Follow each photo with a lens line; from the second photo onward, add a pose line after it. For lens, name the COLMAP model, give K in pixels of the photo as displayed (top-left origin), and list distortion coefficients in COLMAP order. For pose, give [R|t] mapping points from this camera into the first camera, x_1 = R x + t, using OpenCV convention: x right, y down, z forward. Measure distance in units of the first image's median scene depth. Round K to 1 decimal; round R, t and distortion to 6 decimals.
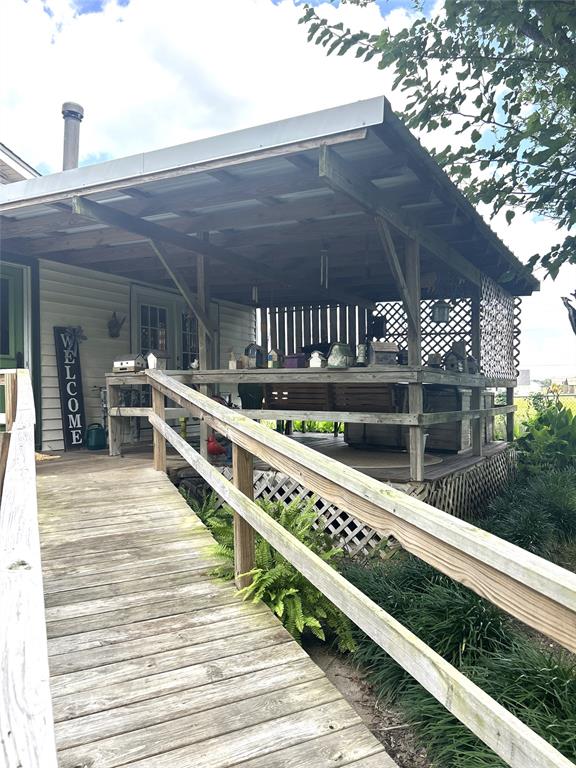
lens RADIAL K [[584.7, 0, 285.0], [0, 584.7, 383.6], [0, 0, 1]] dist [0.051887, -0.055539]
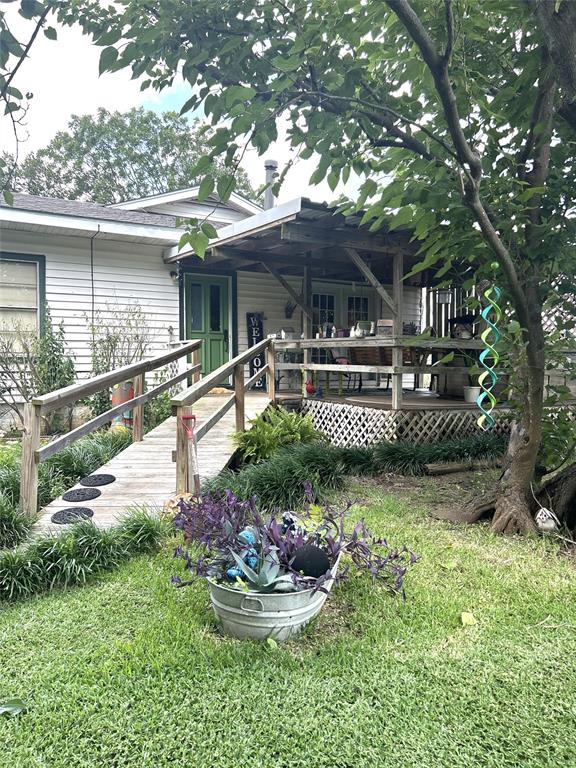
lens RADIAL K [[584.7, 0, 288.3], [0, 584.7, 387.1], [0, 0, 1]] dist [0.051887, -0.055539]
pose [[0.869879, 0.030857, -0.492298, 0.552394], [-0.001821, 0.998235, 0.059351, 0.011299], [0.493261, -0.050732, 0.868401, -0.370627]]
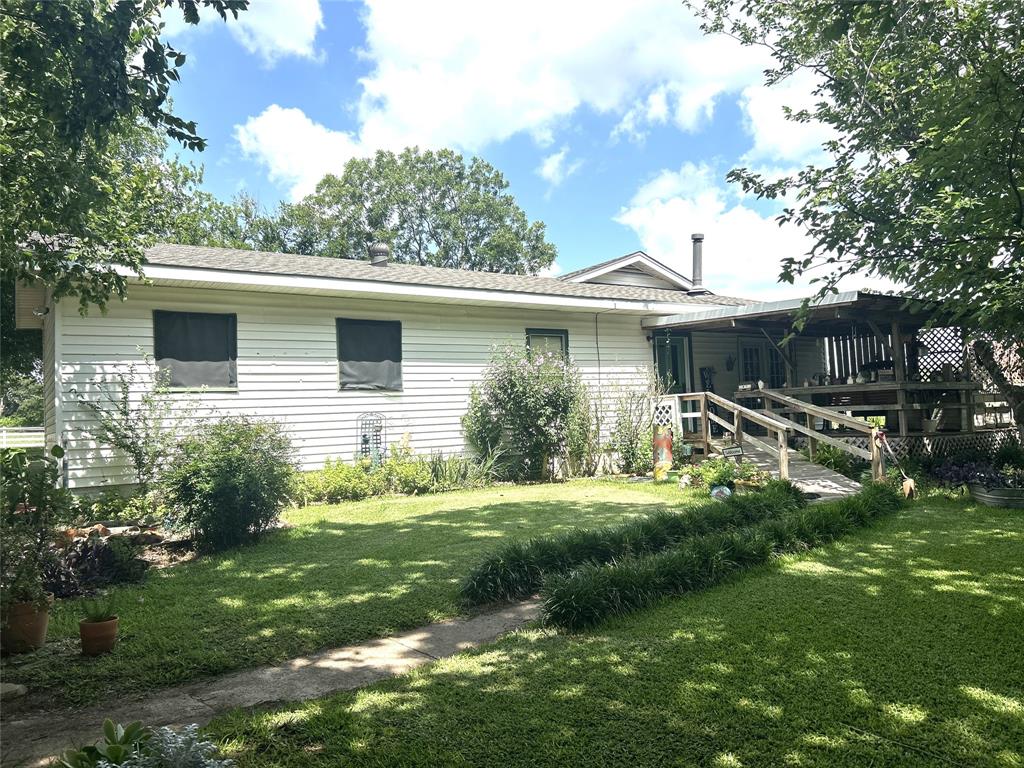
lens RADIAL K [[779.5, 0, 508.6], [0, 779.5, 387.1], [0, 0, 1]] dist [0.051887, -0.055539]
pose [[0.894593, -0.054465, -0.443551, 0.162467], [0.046317, 0.998500, -0.029193, 0.006114], [0.444475, 0.005572, 0.895774, -1.587073]]
